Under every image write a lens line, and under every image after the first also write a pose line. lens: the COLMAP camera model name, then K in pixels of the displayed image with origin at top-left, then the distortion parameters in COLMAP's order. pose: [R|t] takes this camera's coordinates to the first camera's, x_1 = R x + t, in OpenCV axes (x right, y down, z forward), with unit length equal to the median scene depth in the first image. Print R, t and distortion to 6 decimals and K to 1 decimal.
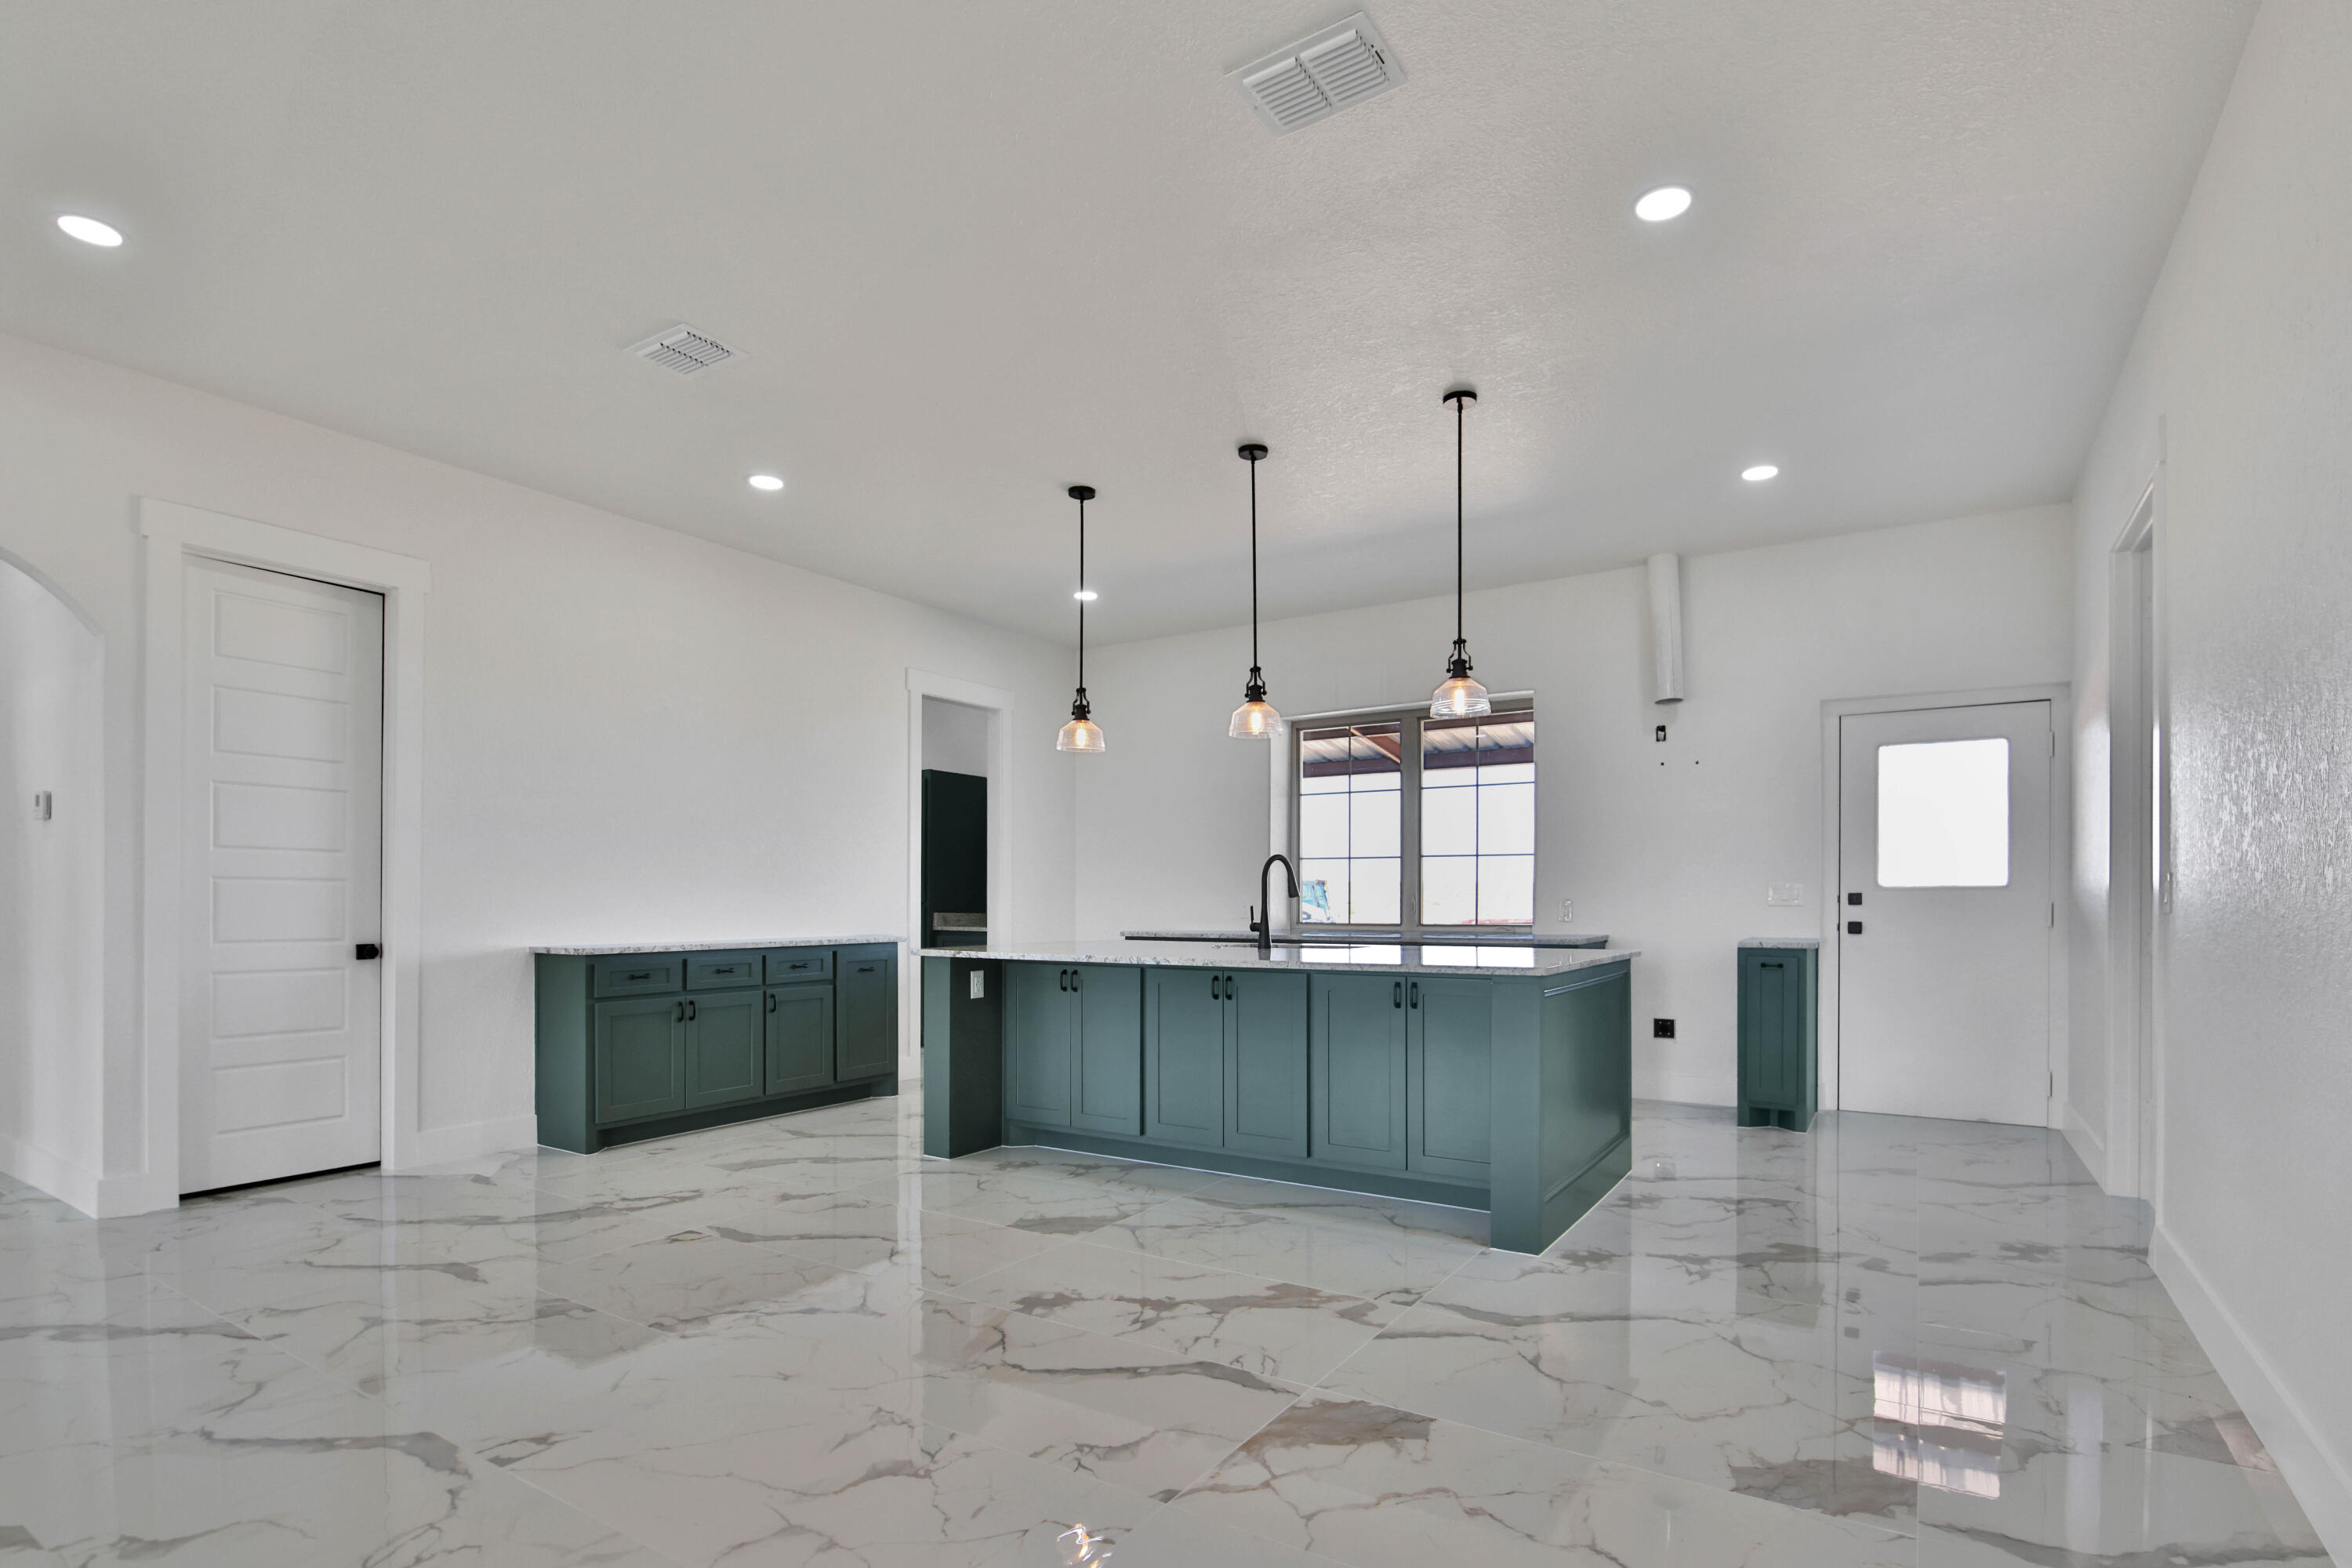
lens RADIAL K [[1129.2, 0, 1172.3], [0, 1129.2, 884.1], [0, 0, 1]] dist [-0.001974, -0.016217]
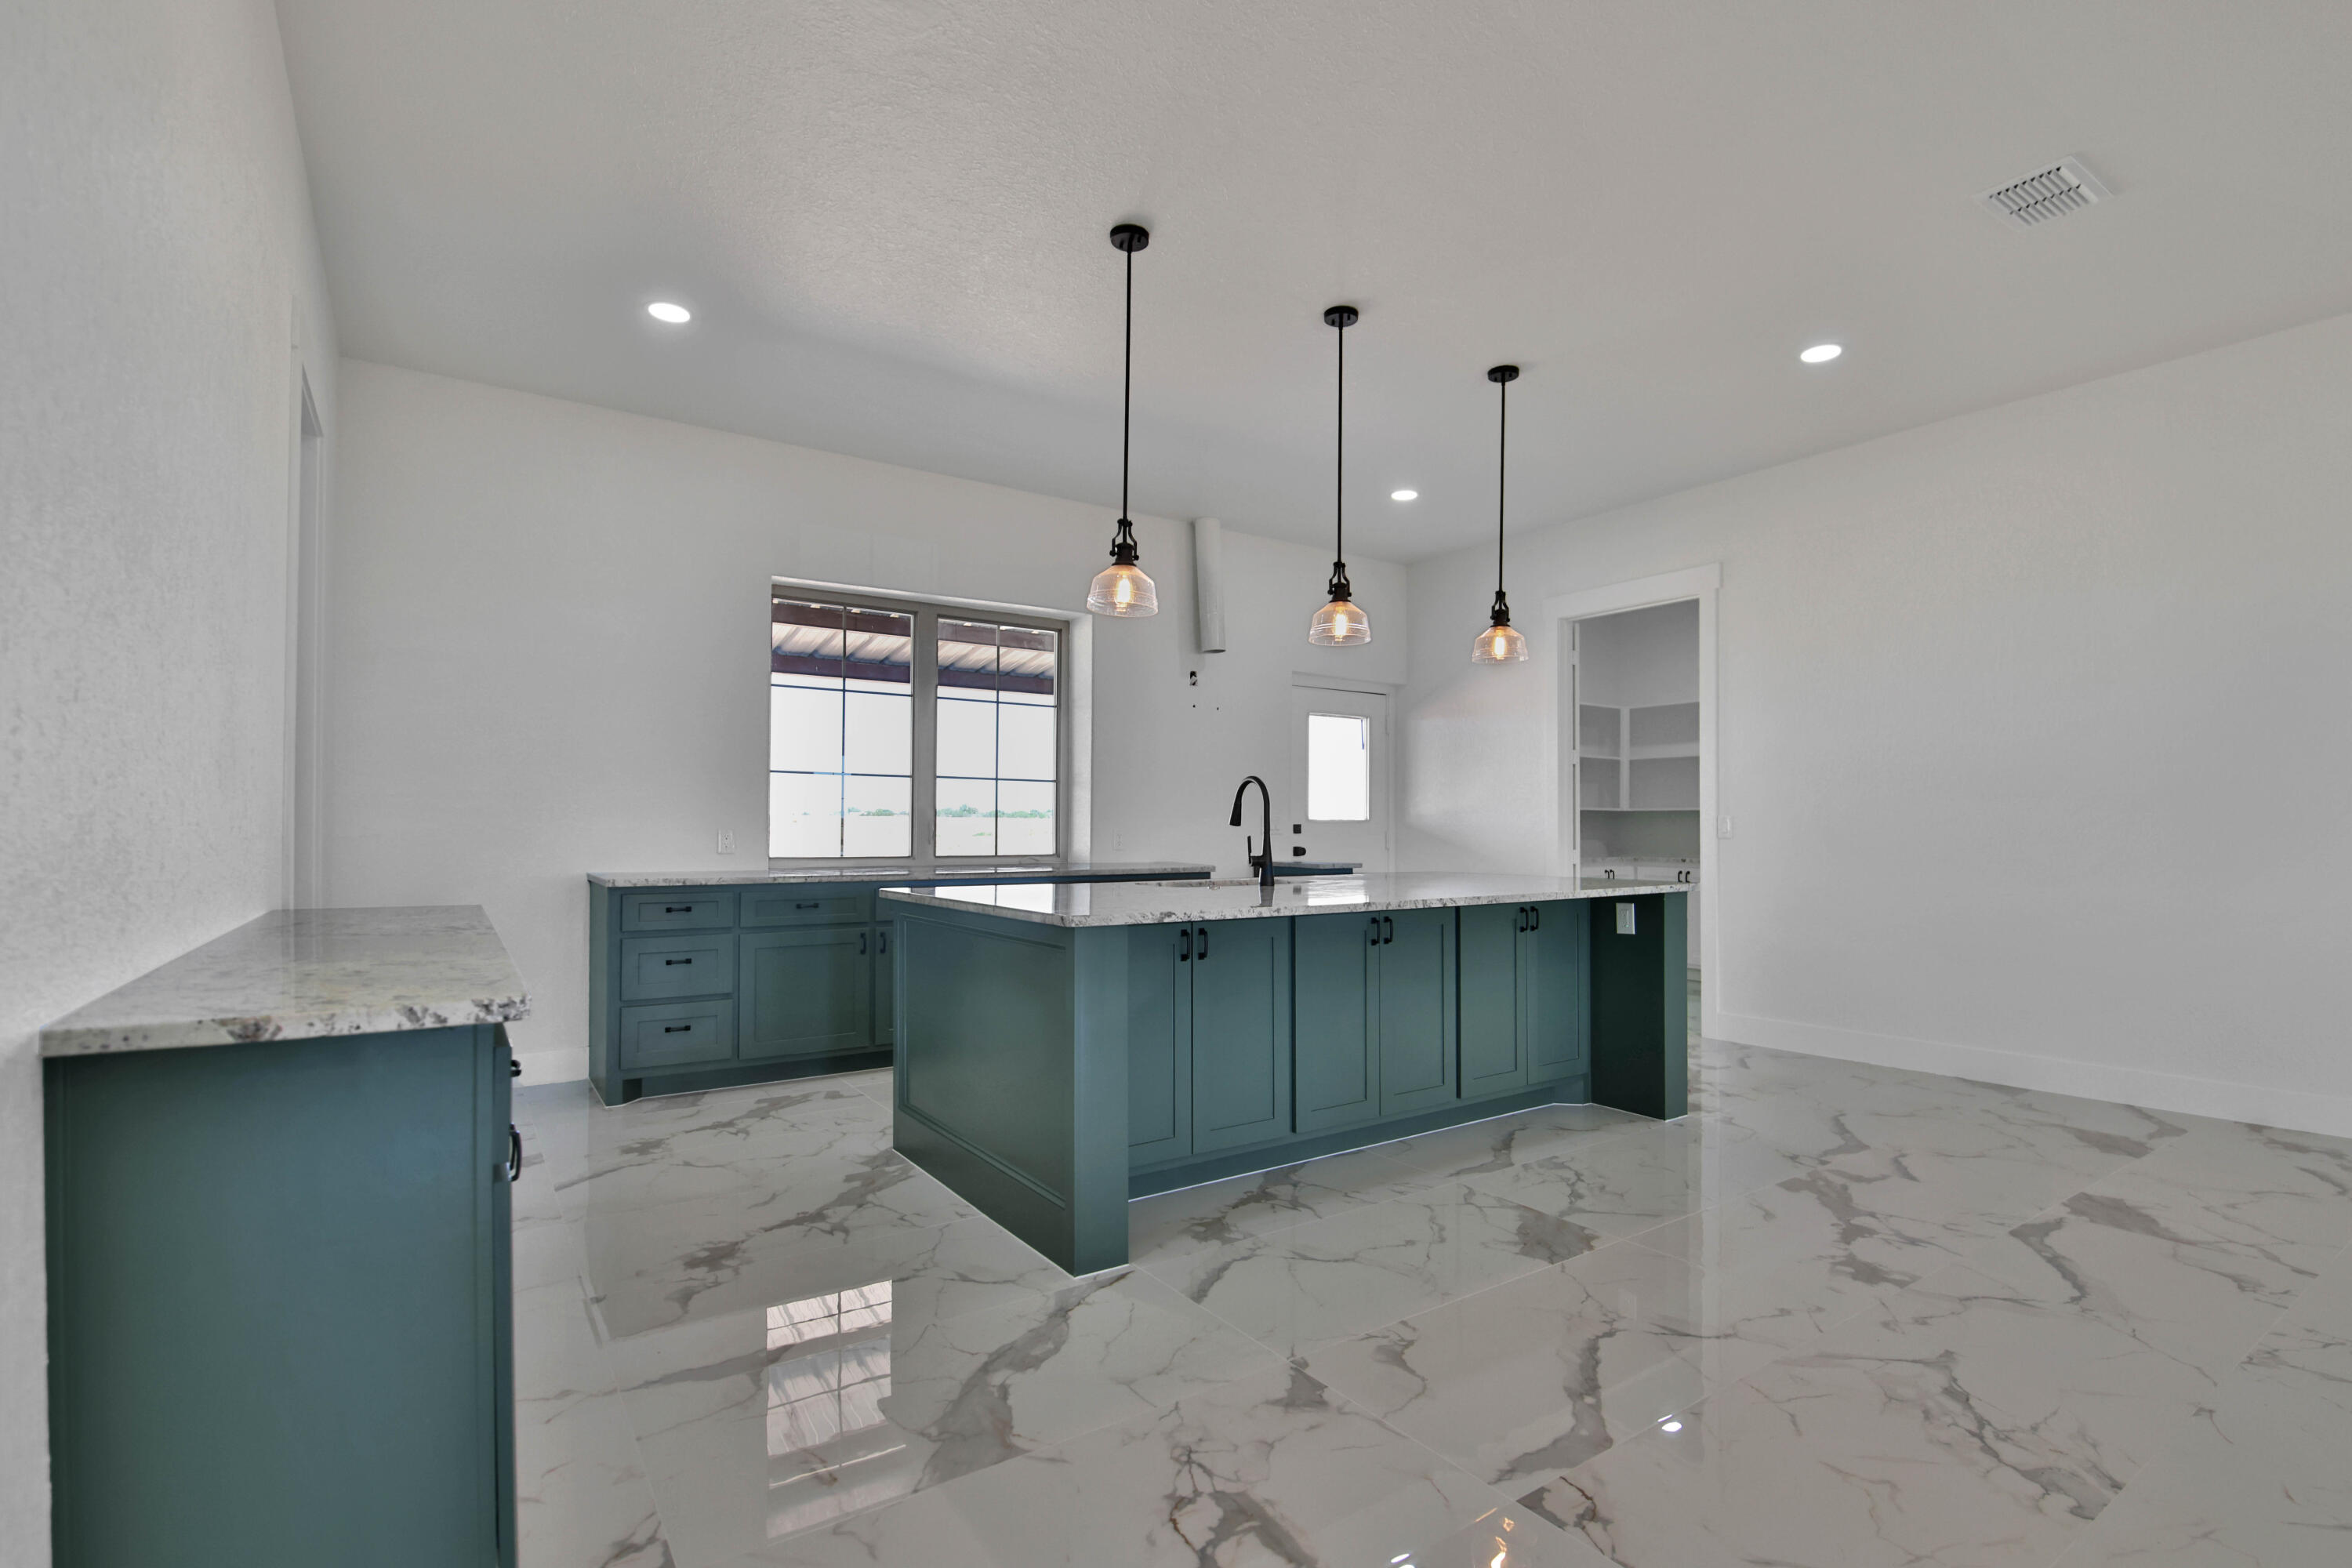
lens RADIAL K [[1117.7, 0, 1184.0], [0, 1117.7, 821.0], [0, 0, 1]] dist [-0.000022, -0.014504]
pose [[0.370590, 0.008114, 0.928761, -0.672516], [-0.017790, 0.999840, -0.001637, 0.009247], [-0.928626, -0.015916, 0.370675, 0.687106]]
